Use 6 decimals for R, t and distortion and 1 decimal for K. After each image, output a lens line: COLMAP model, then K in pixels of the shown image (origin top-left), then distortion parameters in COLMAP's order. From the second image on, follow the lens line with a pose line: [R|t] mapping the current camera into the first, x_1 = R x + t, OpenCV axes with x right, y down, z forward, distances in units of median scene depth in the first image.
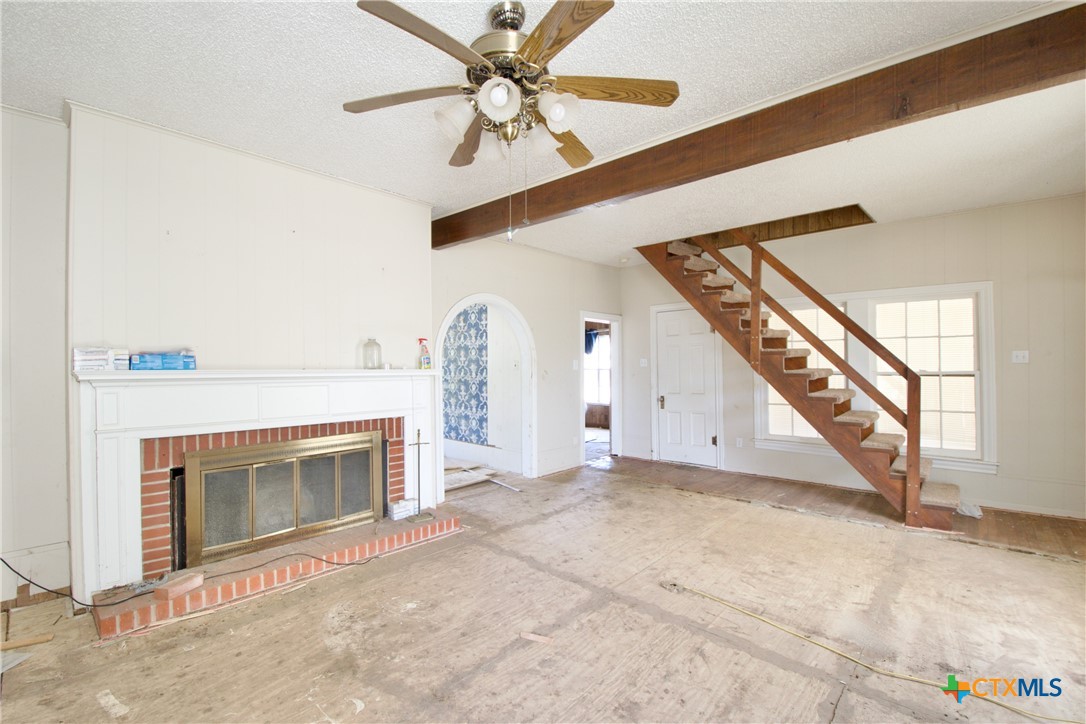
lens RADIAL K [[473.5, 0, 545.3], [0, 473.5, 364.3], [0, 0, 1]] dist [0.011579, -0.021108]
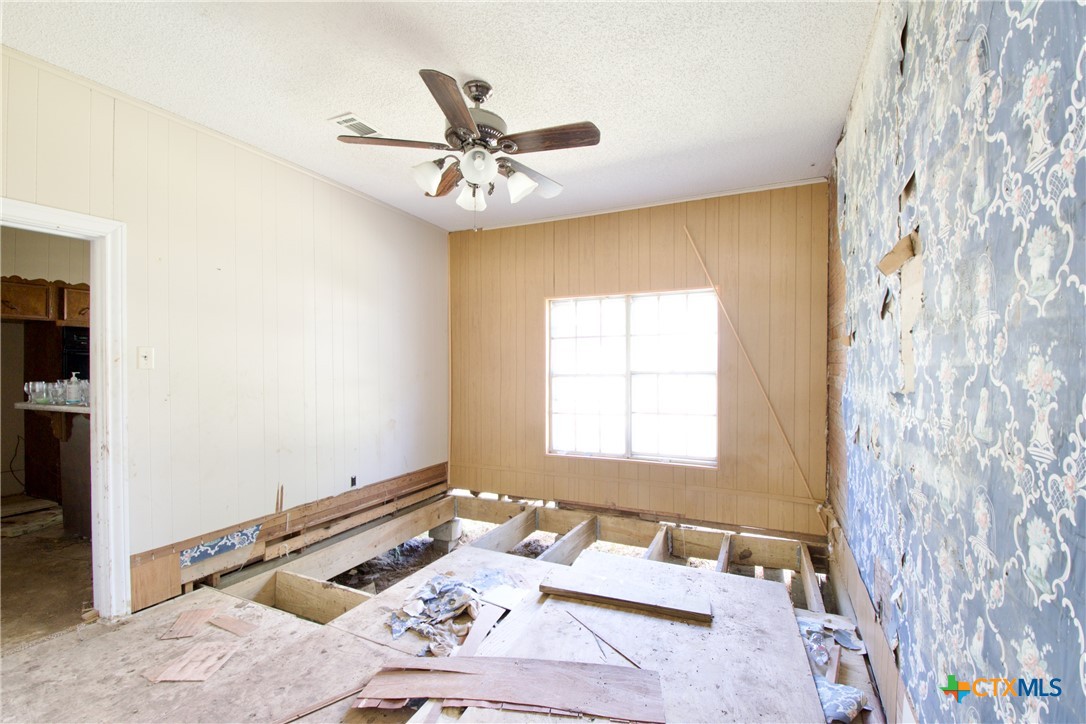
lens RADIAL K [[473.5, 0, 545.3], [0, 473.5, 364.3], [0, 0, 1]] dist [0.011579, -0.021108]
pose [[0.303609, -0.002247, -0.952794, -0.109339], [0.000581, 0.999997, -0.002174, 0.004662], [0.952796, 0.000106, 0.303610, 1.360097]]
